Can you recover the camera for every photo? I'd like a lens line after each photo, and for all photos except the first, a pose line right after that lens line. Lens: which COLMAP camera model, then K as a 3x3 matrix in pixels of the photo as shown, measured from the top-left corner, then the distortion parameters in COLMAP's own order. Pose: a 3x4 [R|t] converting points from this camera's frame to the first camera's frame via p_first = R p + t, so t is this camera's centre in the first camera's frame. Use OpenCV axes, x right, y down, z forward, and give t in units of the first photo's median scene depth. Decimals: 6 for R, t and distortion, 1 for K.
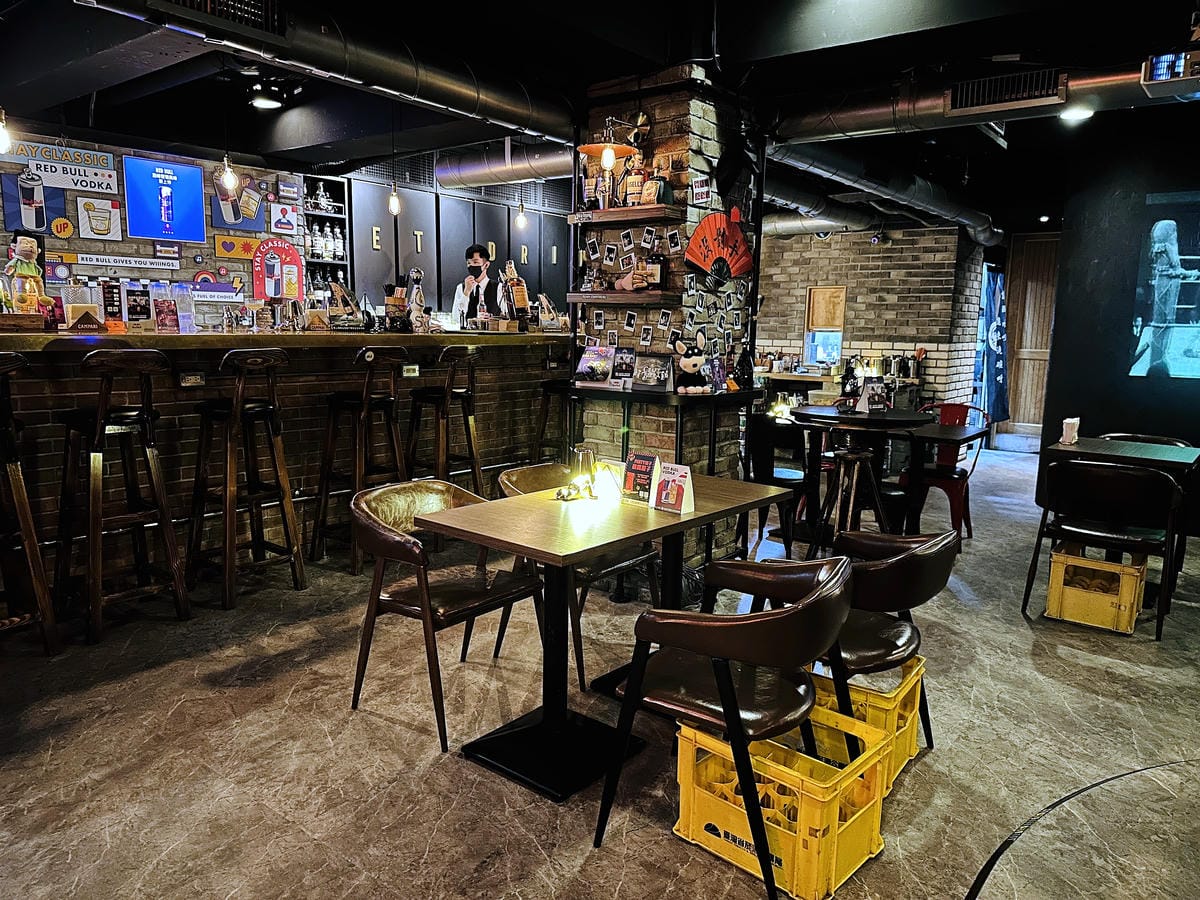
lens RADIAL K [[859.8, 0, 607.8], [0, 859.8, 446.8], [0, 0, 1]] dist [0.006007, -0.014374]
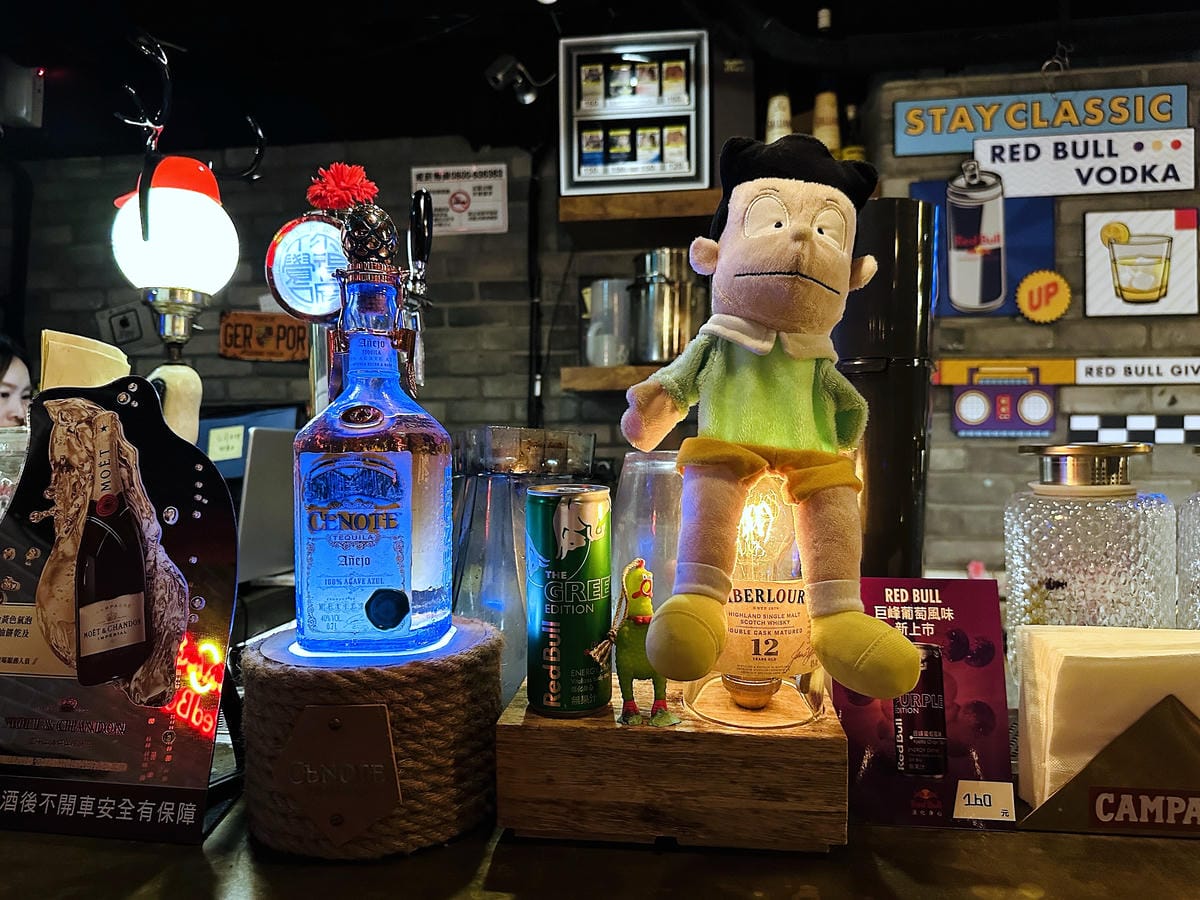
lens RADIAL K [[859.8, 0, 604.0], [0, 859.8, 459.5], [0, 0, 1]] dist [0.006007, -0.014374]
pose [[0.514847, -0.007088, -0.857253, -0.387540], [-0.110099, 0.991138, -0.074318, -0.125438], [0.850183, 0.132645, 0.509504, 0.616305]]
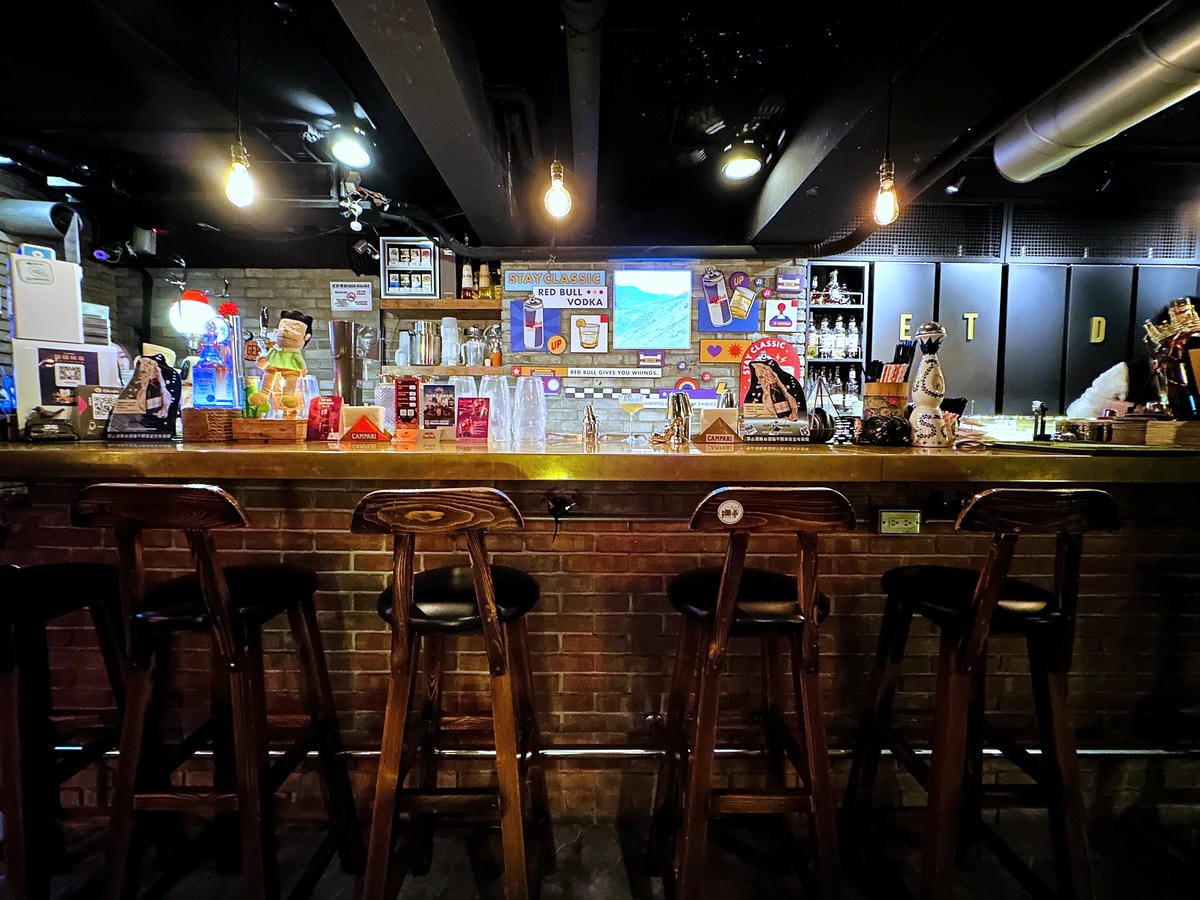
lens RADIAL K [[485.2, 0, 602.2], [0, 485.2, 451.2], [0, 0, 1]] dist [0.002251, 0.000151]
pose [[0.627738, 0.027959, -0.777923, -0.113287], [-0.107419, 0.992905, -0.050995, -0.092384], [0.770978, 0.115575, 0.626287, 0.649115]]
